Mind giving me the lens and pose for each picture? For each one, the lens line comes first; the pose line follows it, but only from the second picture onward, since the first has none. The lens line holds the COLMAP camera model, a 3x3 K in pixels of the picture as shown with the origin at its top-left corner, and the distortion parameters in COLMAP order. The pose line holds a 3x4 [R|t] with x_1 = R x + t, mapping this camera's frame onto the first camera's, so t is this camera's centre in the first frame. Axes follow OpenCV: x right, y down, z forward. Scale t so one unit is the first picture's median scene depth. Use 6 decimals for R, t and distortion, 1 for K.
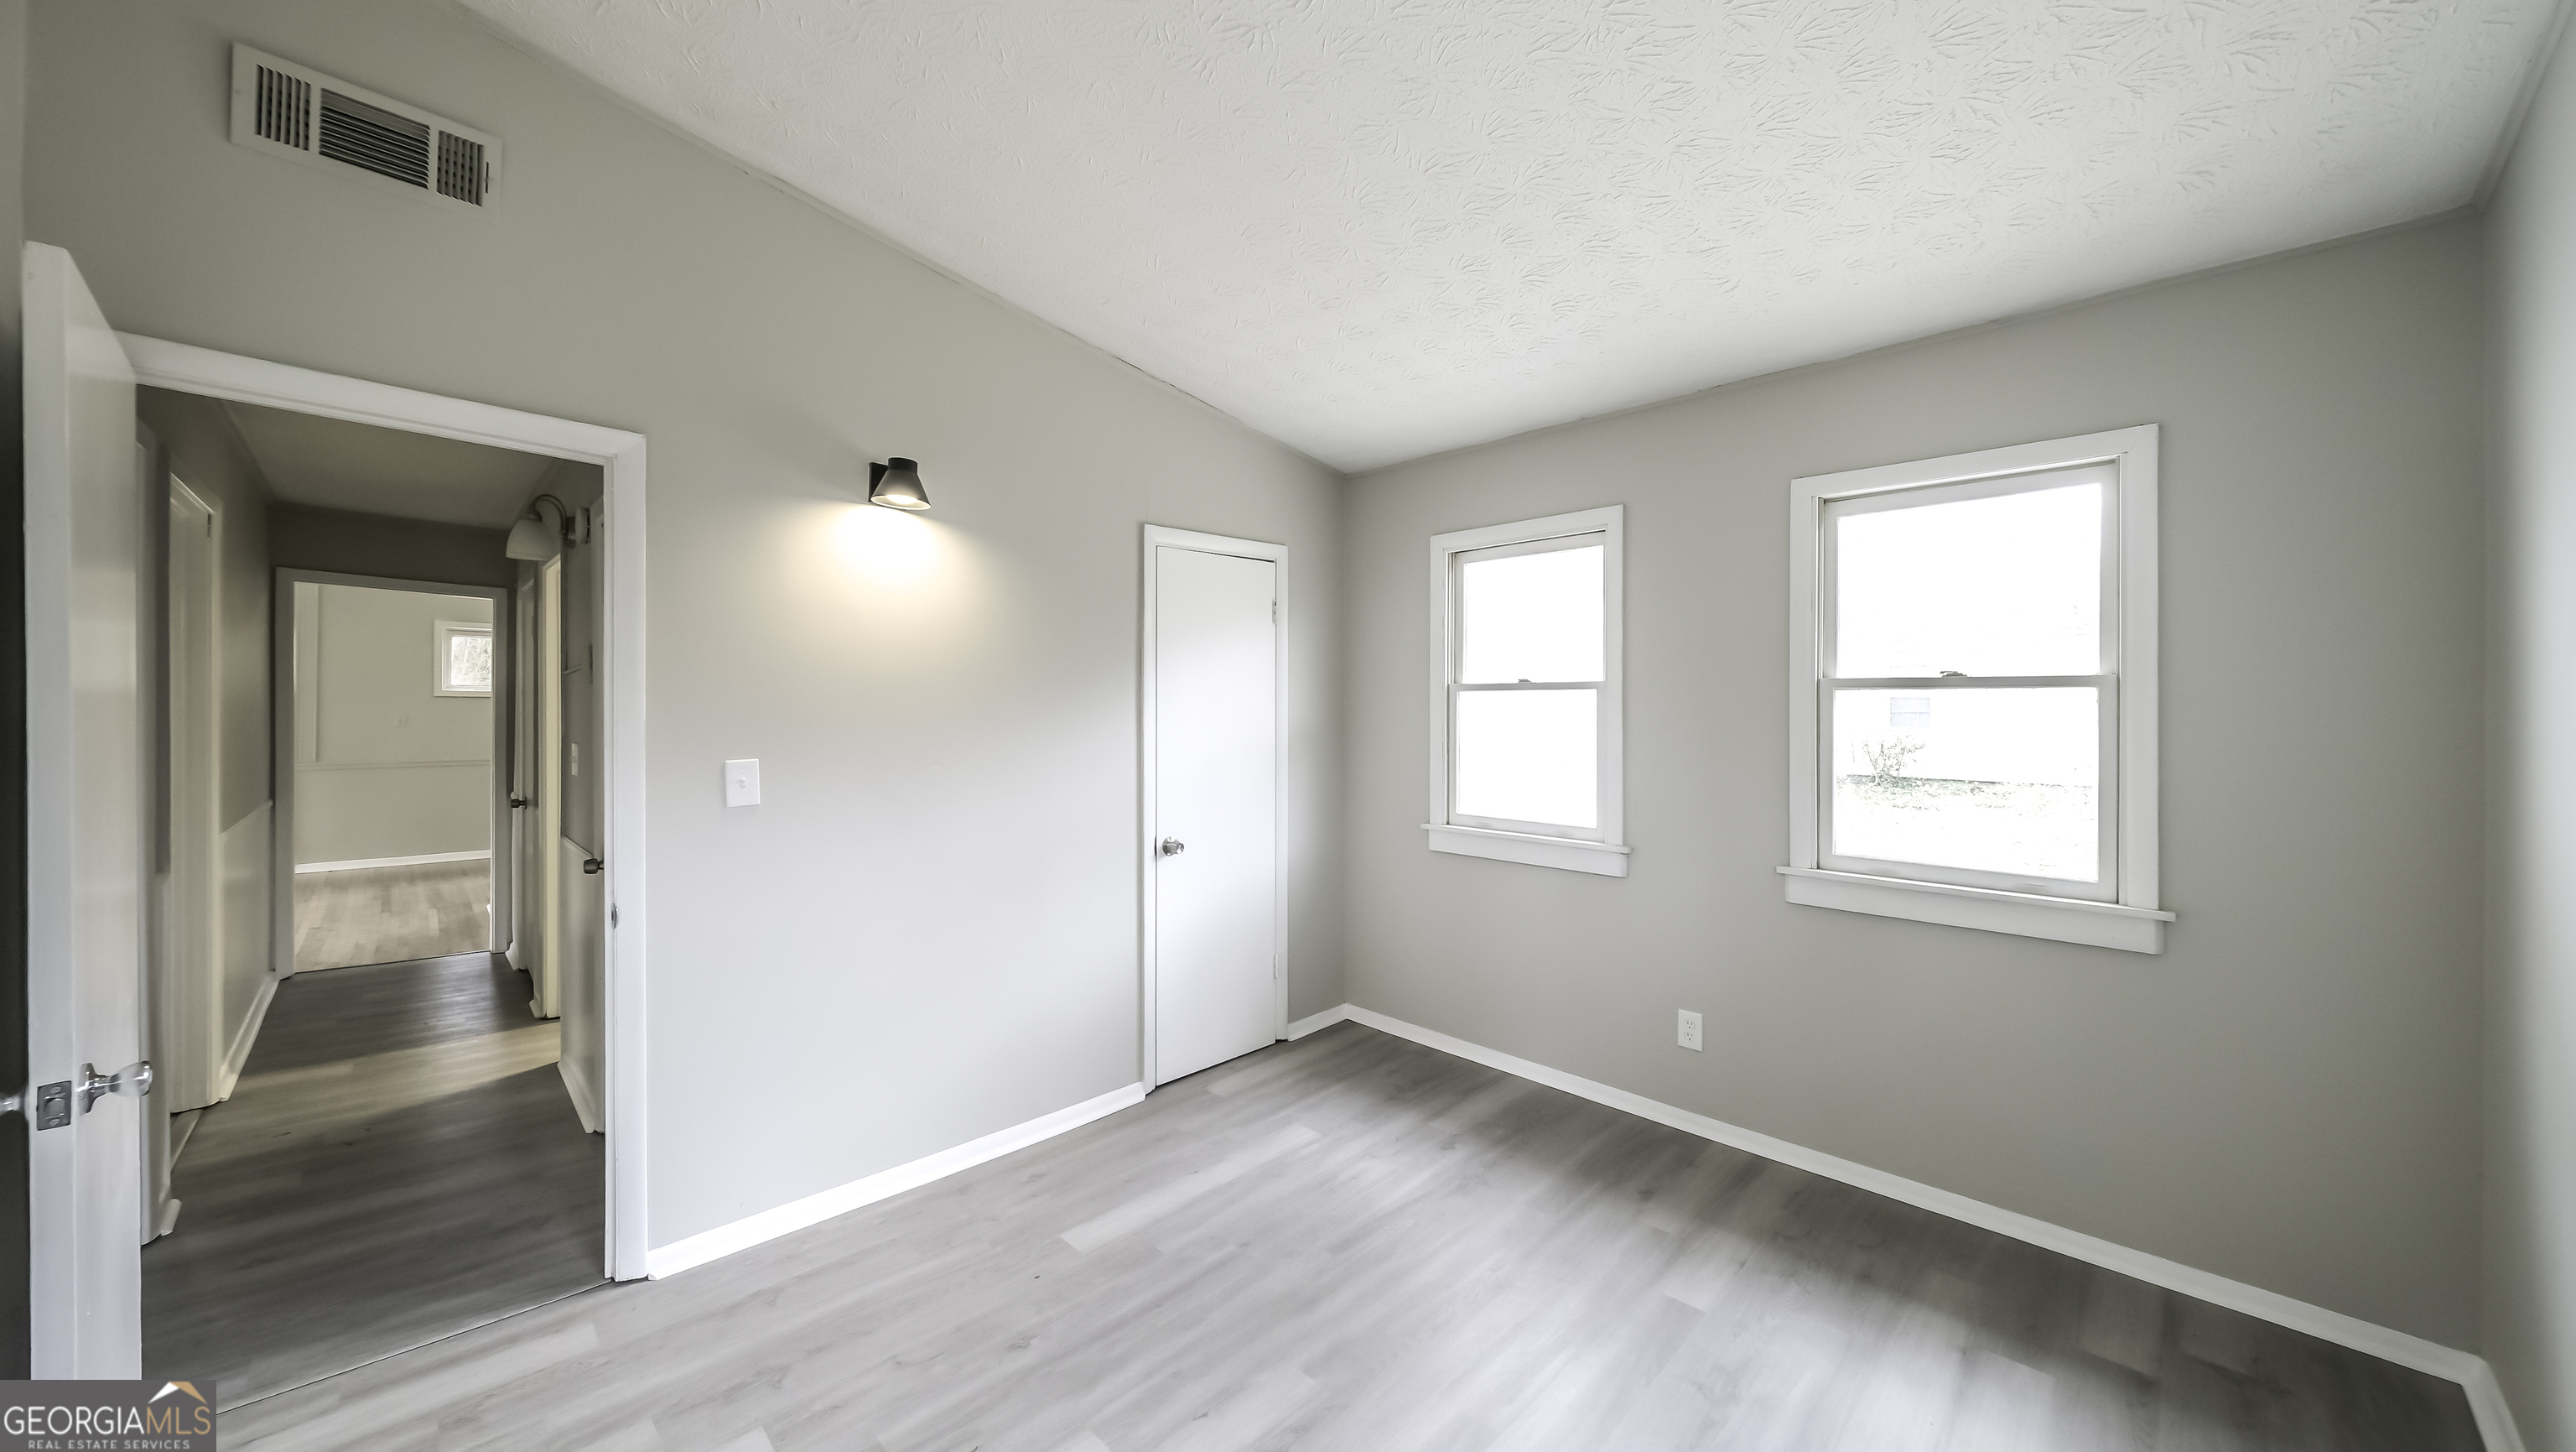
lens RADIAL K [[904.3, 0, 1235.2], [0, 904.3, 688.4], [0, 0, 1]] dist [-0.001271, -0.000042]
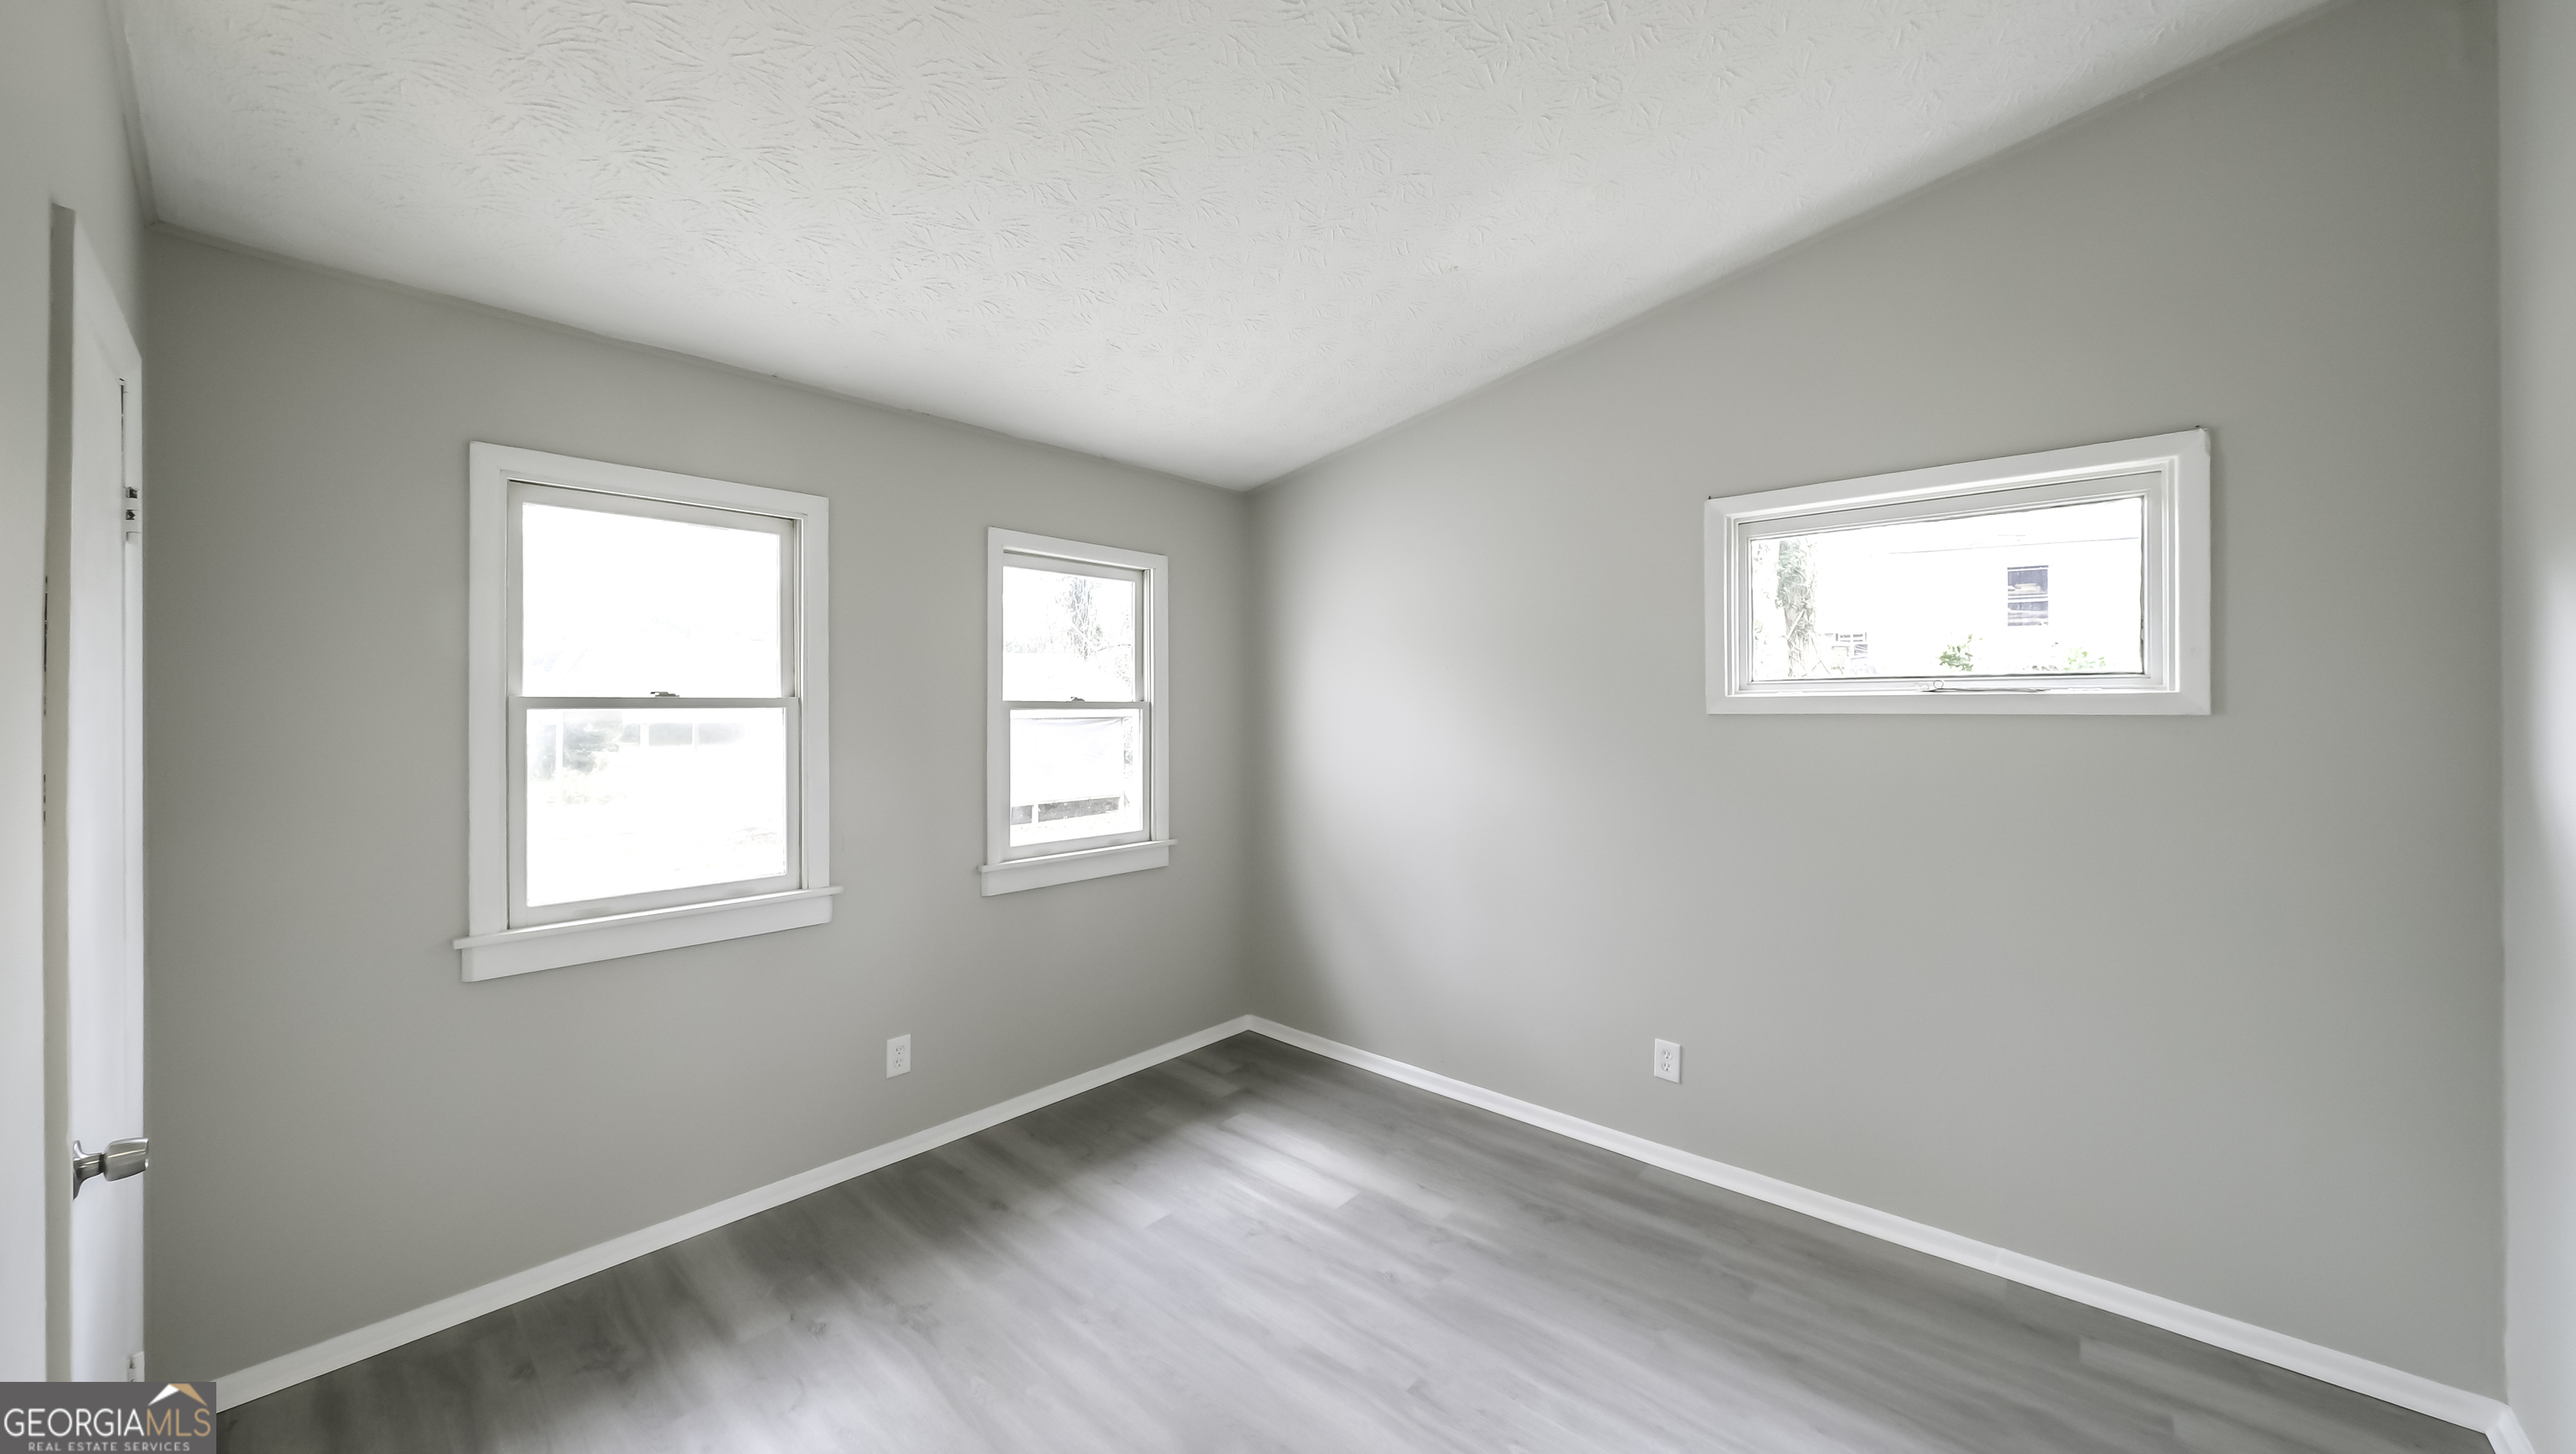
lens RADIAL K [[919.1, 0, 1287.3], [0, 919.1, 713.5], [0, 0, 1]] dist [0.000434, 0.000029]
pose [[-0.075603, -0.000406, 0.997138, -0.493816], [-0.004261, 0.999991, 0.000084, 0.004441], [-0.997129, -0.004243, -0.075604, 0.622083]]
